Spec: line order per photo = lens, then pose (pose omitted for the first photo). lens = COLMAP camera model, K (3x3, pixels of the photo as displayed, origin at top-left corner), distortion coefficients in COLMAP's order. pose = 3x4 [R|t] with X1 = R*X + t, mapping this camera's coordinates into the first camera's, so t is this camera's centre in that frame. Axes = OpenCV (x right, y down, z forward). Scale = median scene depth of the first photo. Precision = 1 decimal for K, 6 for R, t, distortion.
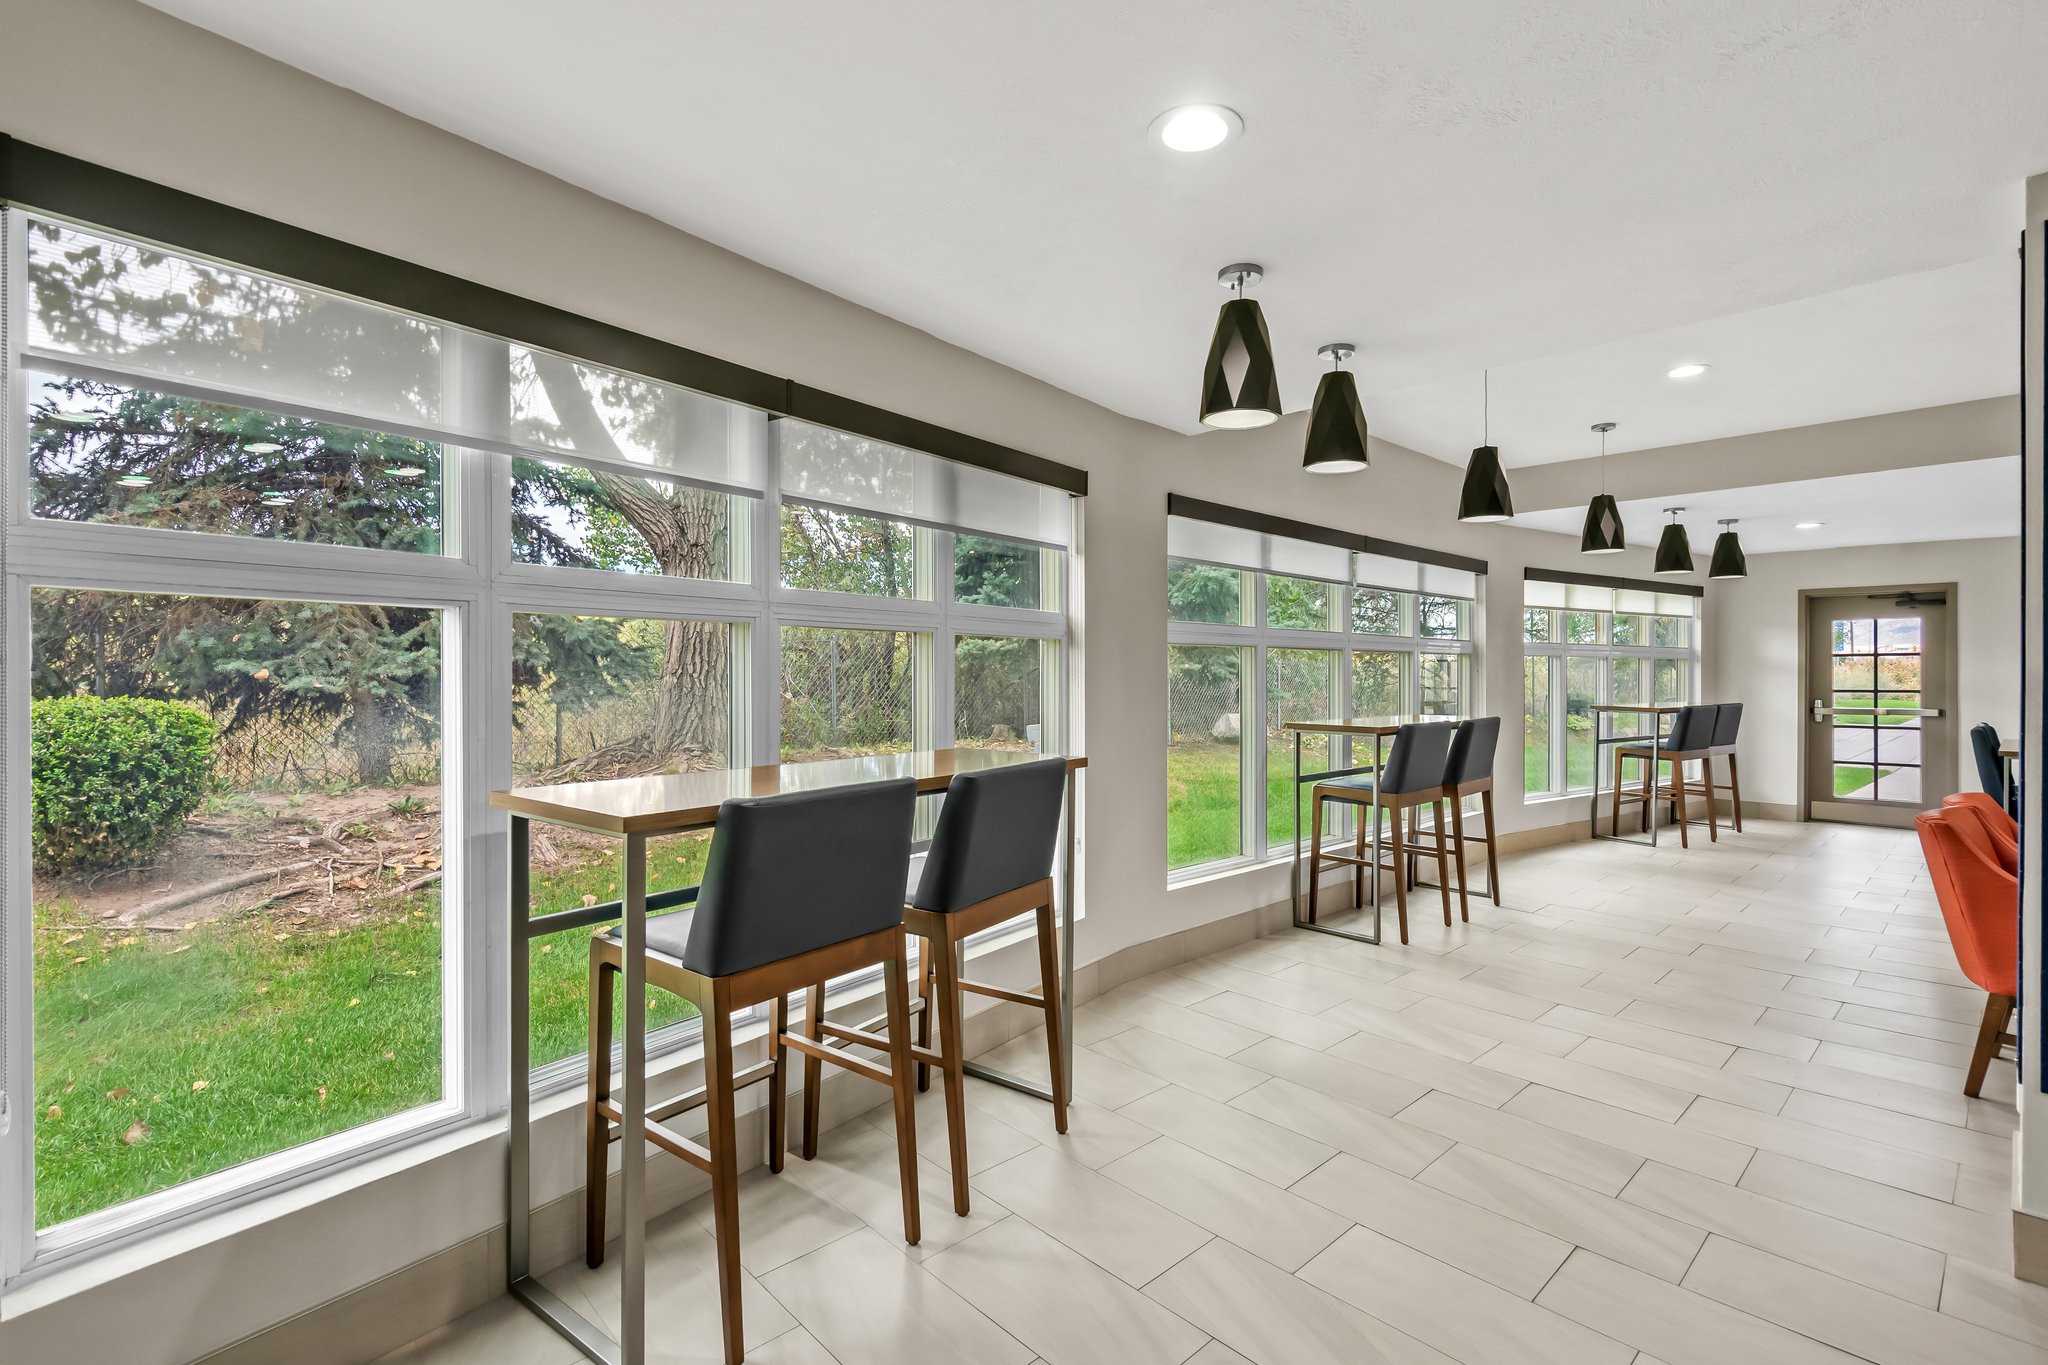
lens RADIAL K [[938.9, 0, 1024.0], [0, 938.9, 682.5], [0, 0, 1]] dist [-0.013992, 0.000300]
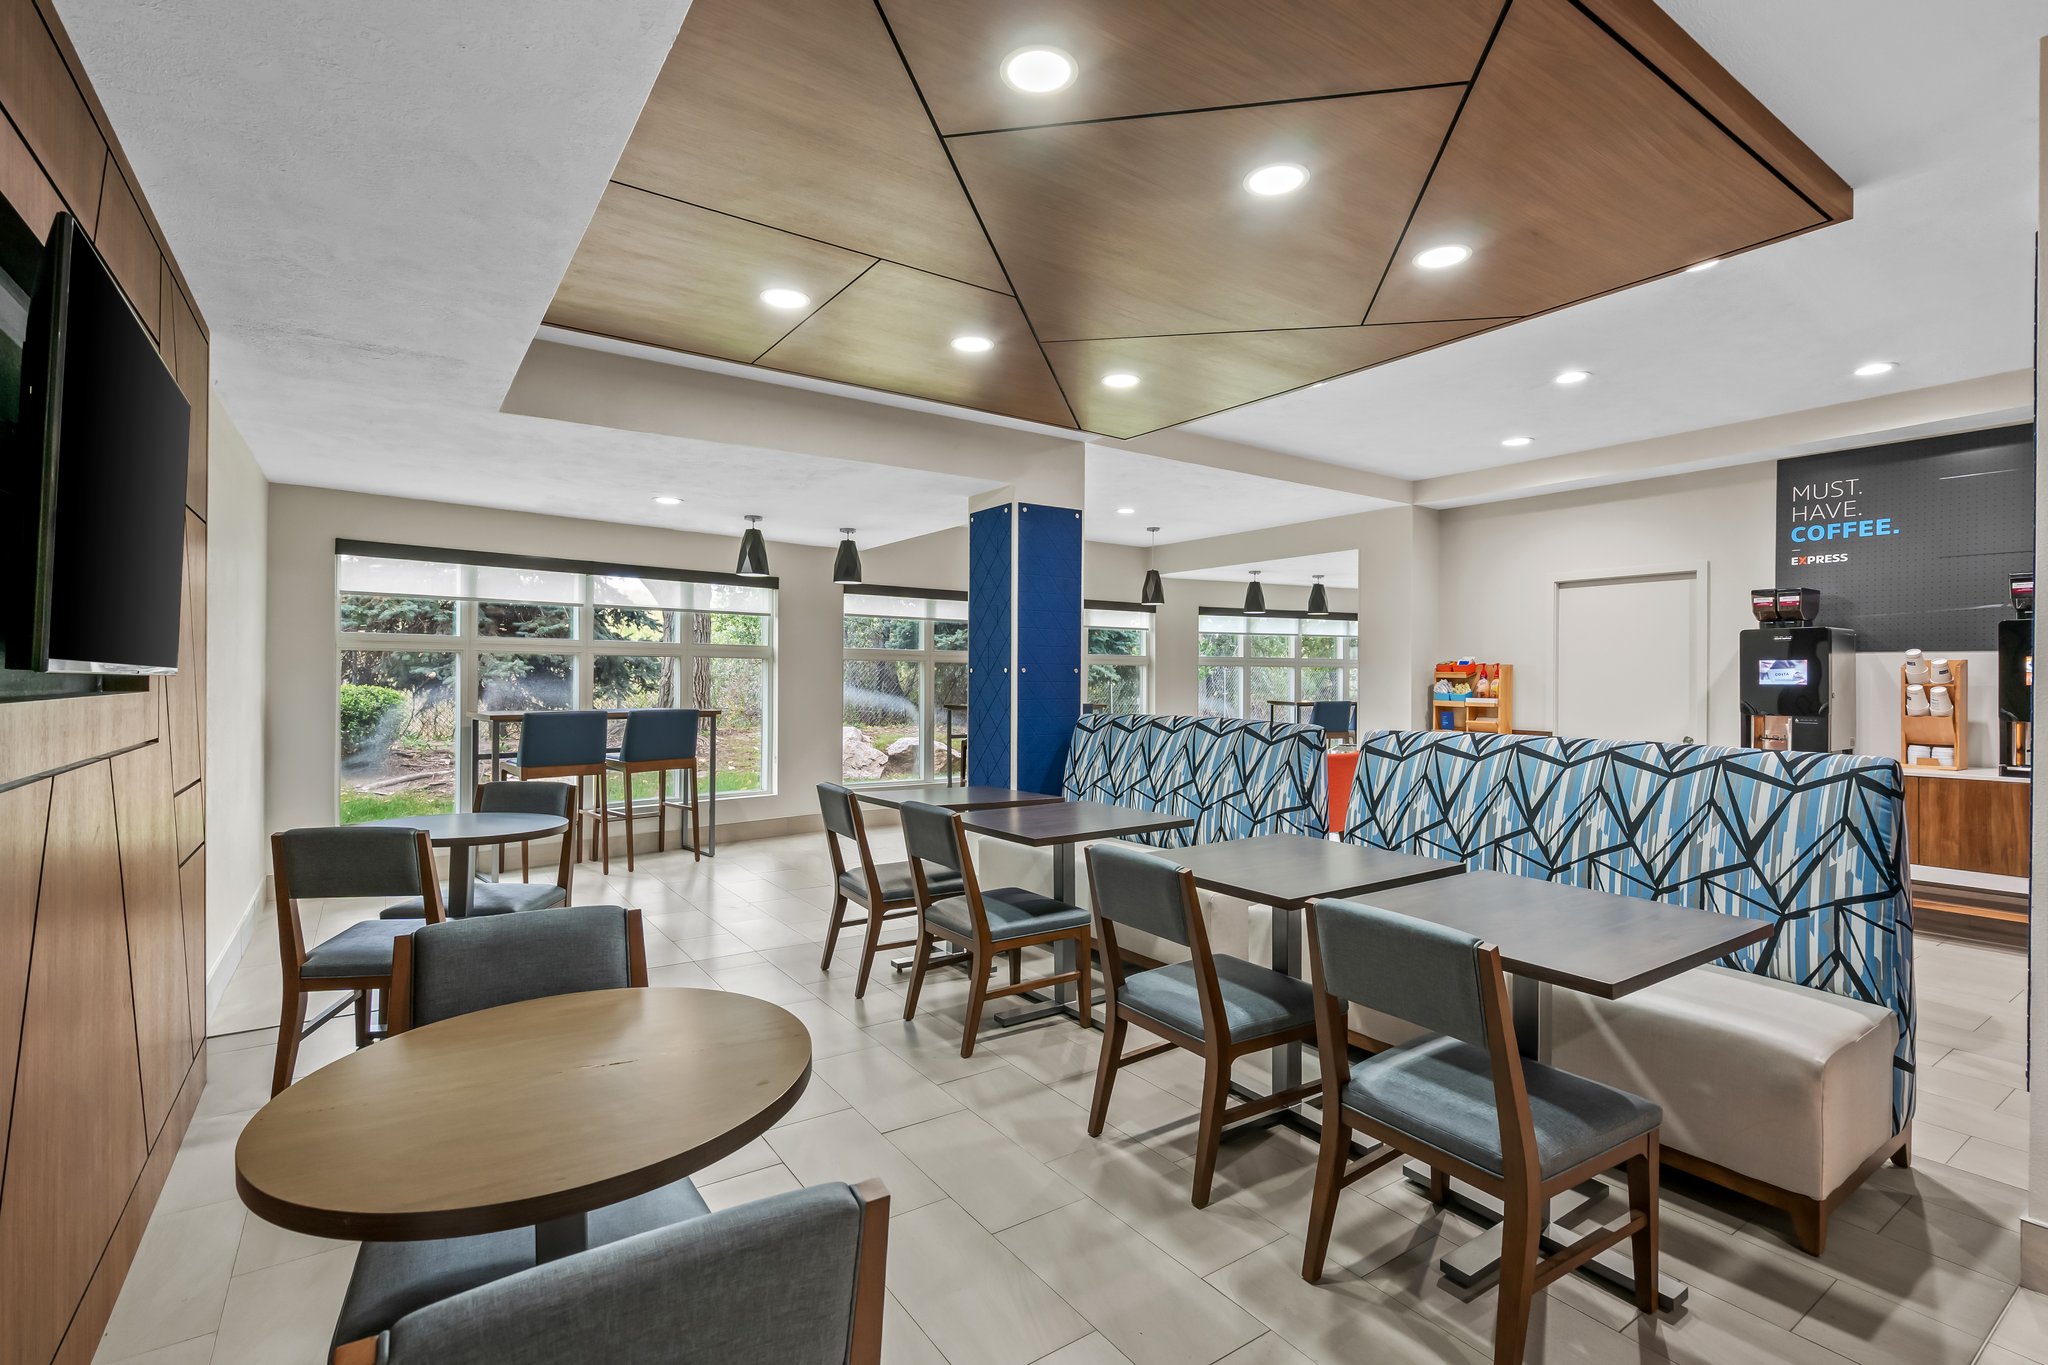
lens RADIAL K [[938.9, 0, 1024.0], [0, 938.9, 682.5], [0, 0, 1]] dist [-0.013992, 0.000300]
pose [[0.987417, 0.006693, -0.157998, 0.859257], [-0.007145, 0.999972, -0.002296, 0.003530], [0.157978, 0.003396, 0.987437, -0.873906]]
